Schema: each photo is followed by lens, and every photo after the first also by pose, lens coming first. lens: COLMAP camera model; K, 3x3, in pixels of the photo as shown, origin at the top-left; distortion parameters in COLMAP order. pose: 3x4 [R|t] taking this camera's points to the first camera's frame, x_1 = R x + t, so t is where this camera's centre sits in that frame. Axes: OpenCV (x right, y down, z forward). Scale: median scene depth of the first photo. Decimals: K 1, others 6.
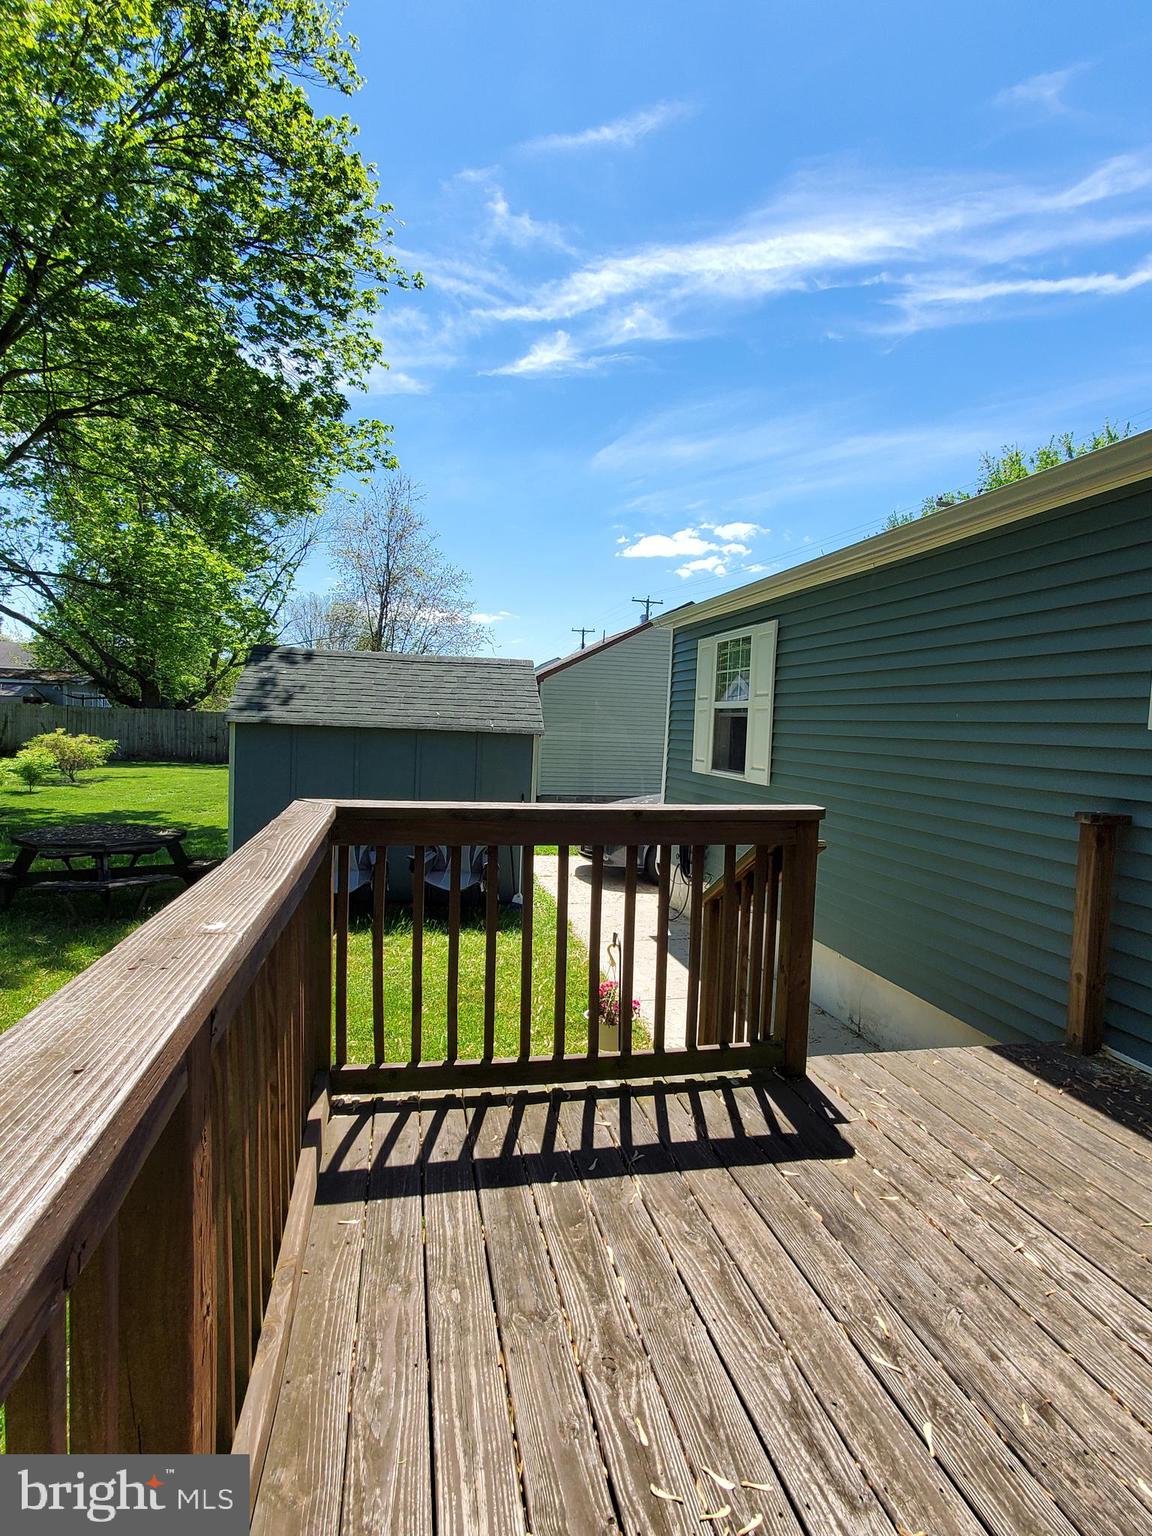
lens RADIAL K [[612.5, 0, 576.0], [0, 612.5, 768.0], [0, 0, 1]] dist [-0.001094, 0.003067]
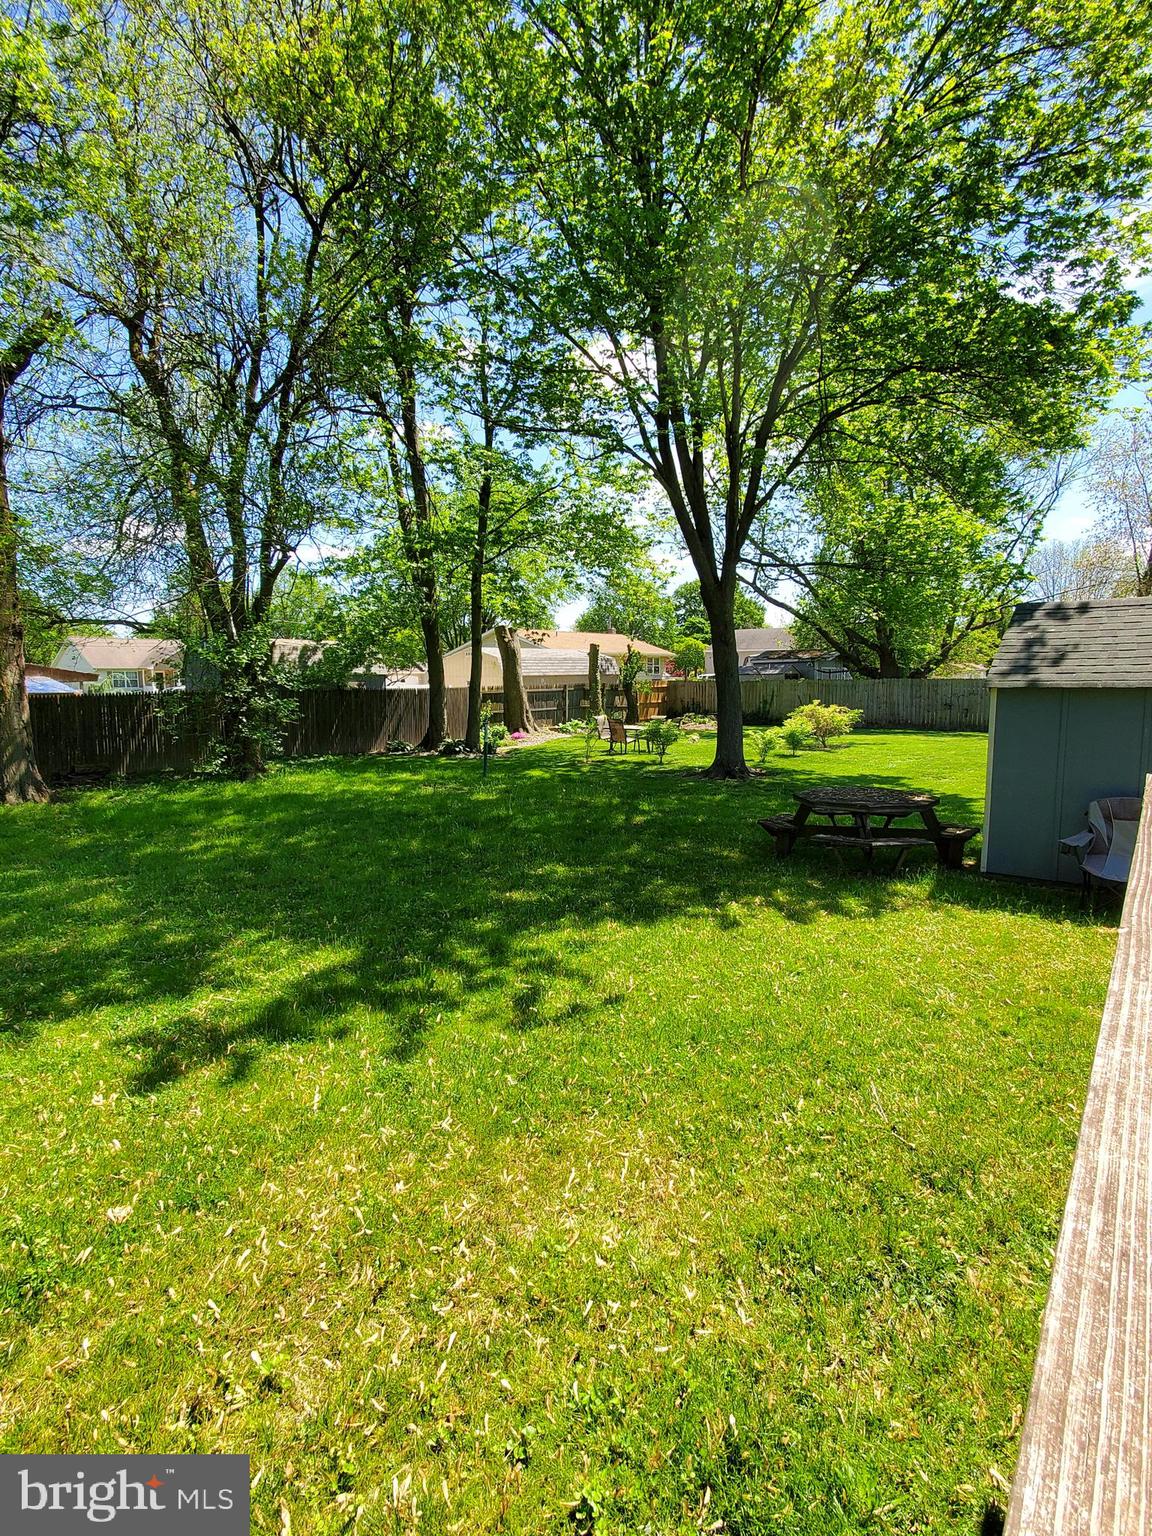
lens RADIAL K [[611.6, 0, 572.5], [0, 611.6, 754.4], [0, 0, 1]] dist [0.000449, 0.004397]
pose [[0.789147, 0.022248, -0.613802, -0.483406], [-0.004986, 0.999543, 0.029819, 0.004223], [0.614185, -0.020471, 0.788897, -0.162404]]
